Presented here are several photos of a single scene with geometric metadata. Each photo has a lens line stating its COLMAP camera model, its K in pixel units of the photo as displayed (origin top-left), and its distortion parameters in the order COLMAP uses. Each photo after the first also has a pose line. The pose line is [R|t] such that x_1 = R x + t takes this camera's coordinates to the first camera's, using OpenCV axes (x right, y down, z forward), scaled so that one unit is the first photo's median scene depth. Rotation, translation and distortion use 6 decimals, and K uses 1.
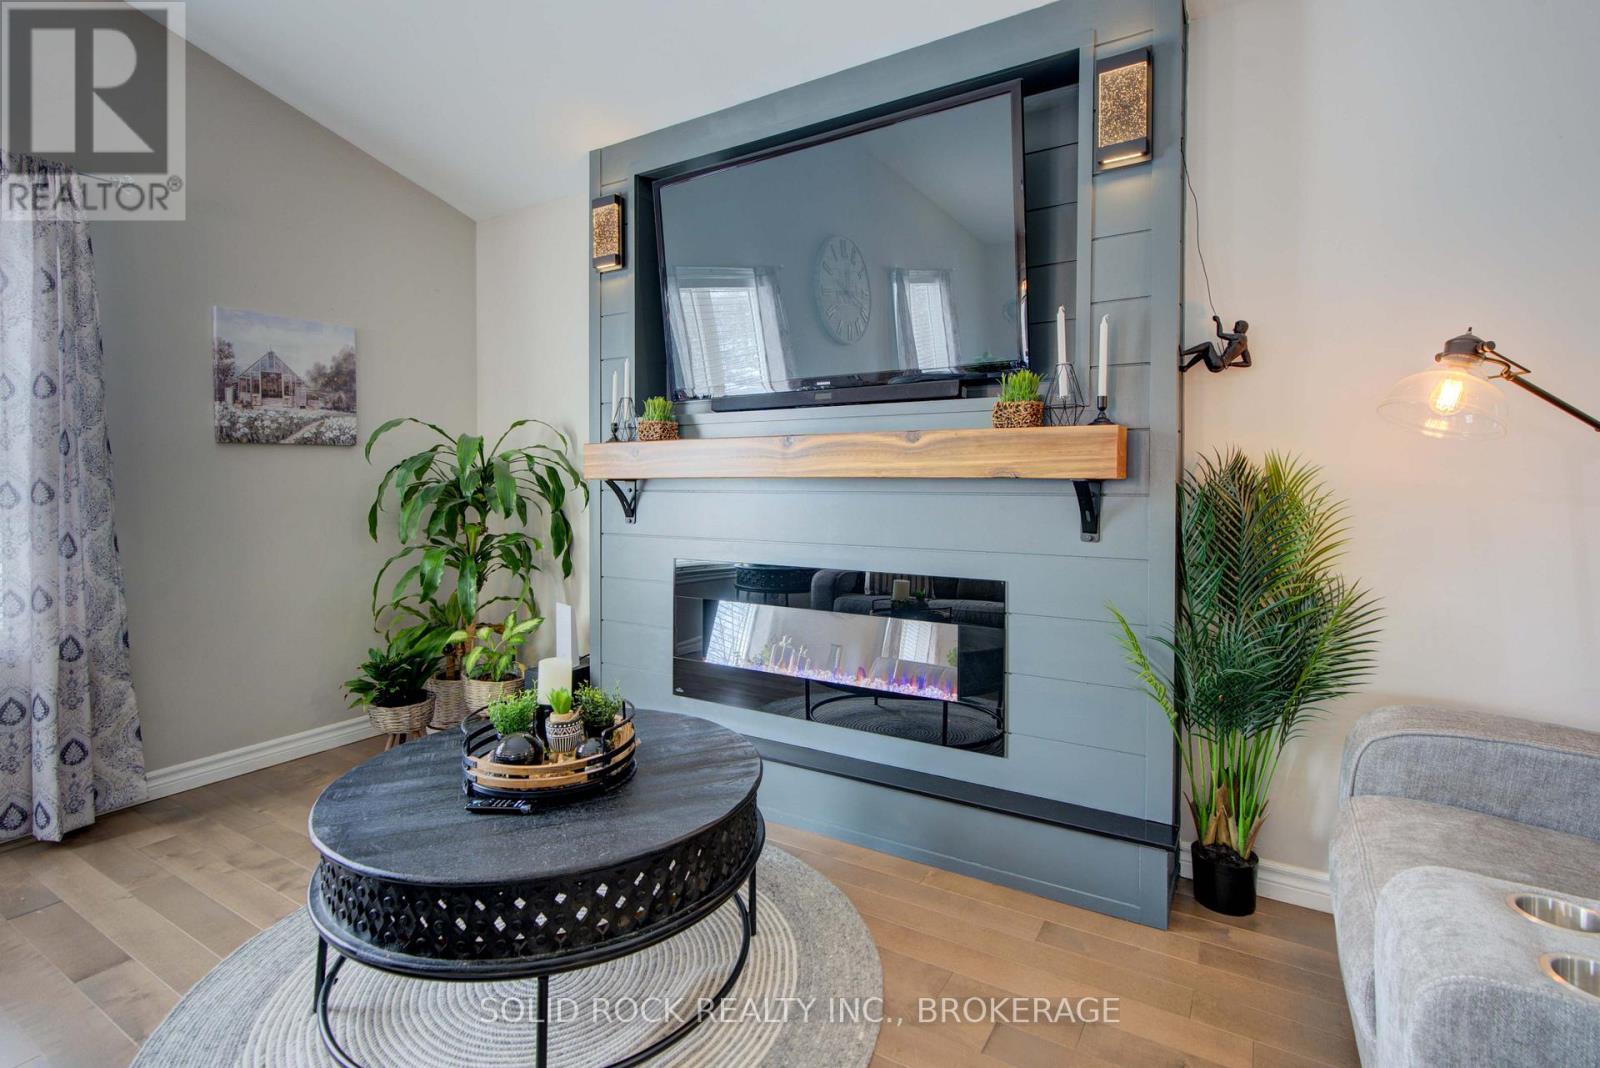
lens RADIAL K [[743.5, 0, 803.0], [0, 743.5, 489.5], [0, 0, 1]] dist [0.002366, 0.000482]
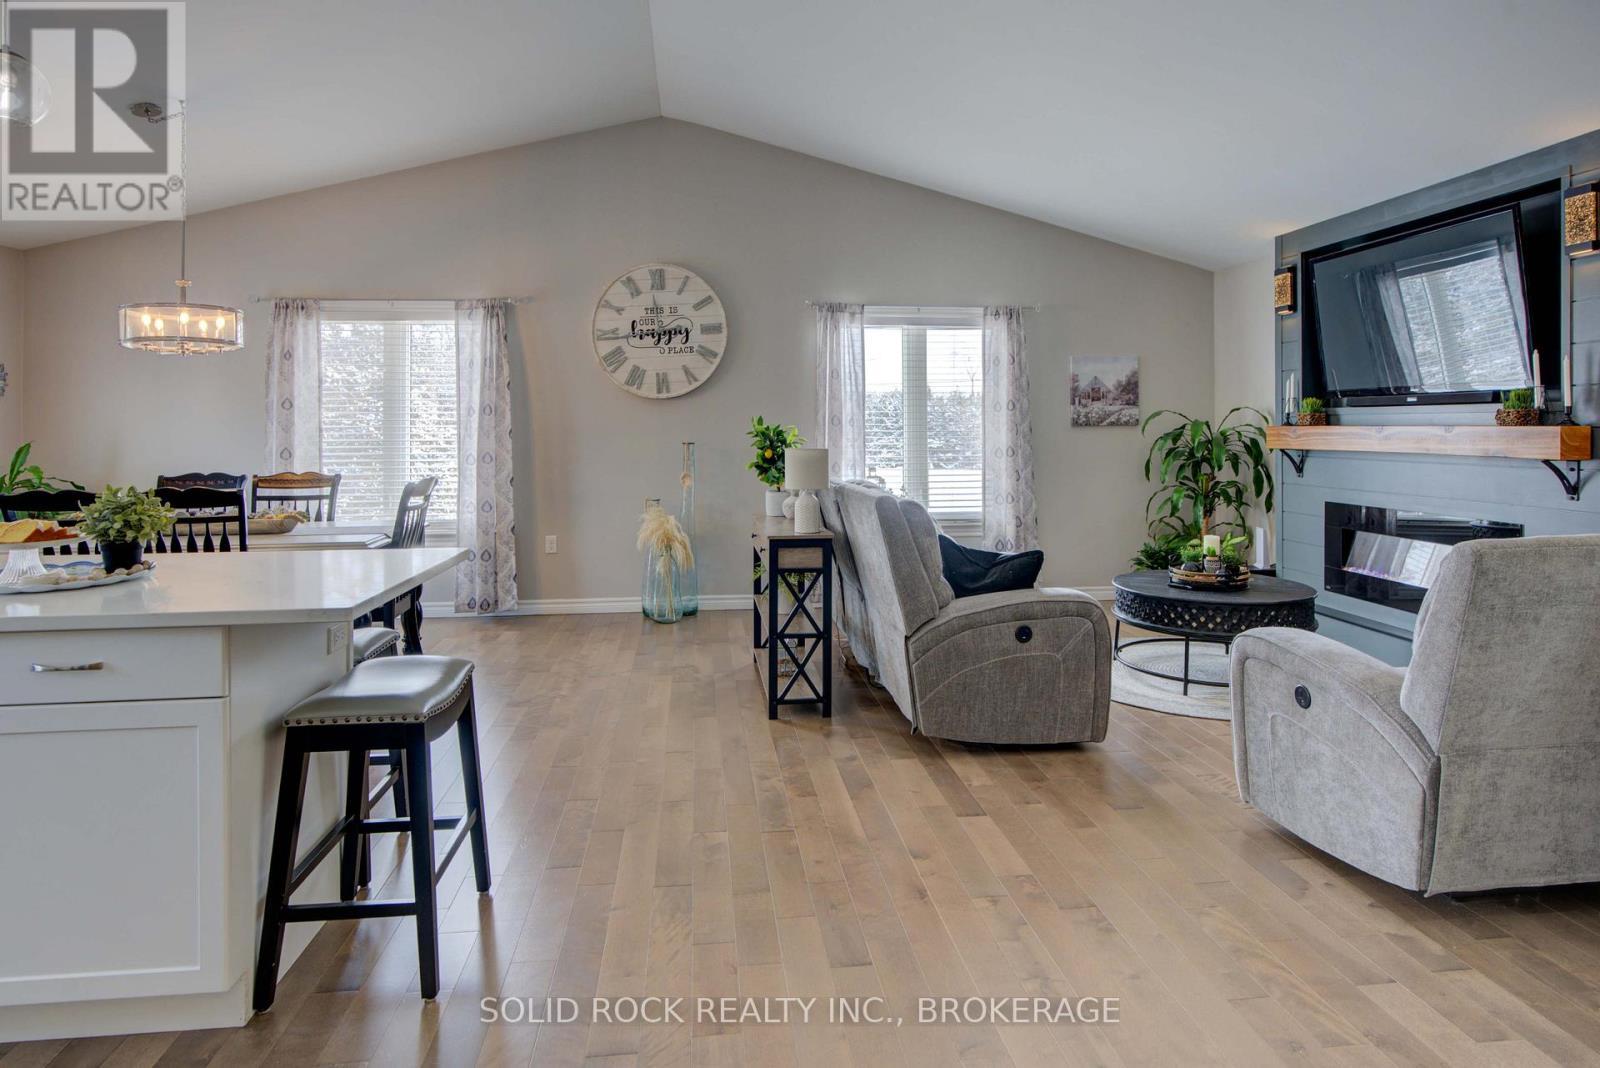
lens RADIAL K [[796.3, 0, 798.7], [0, 796.3, 428.6], [0, 0, 1]] dist [-0.000768, 0.000075]
pose [[0.567757, -0.003911, -0.823187, 0.503503], [-0.004824, 0.999956, -0.008078, -0.035029], [0.823182, 0.008557, 0.567713, -0.742424]]
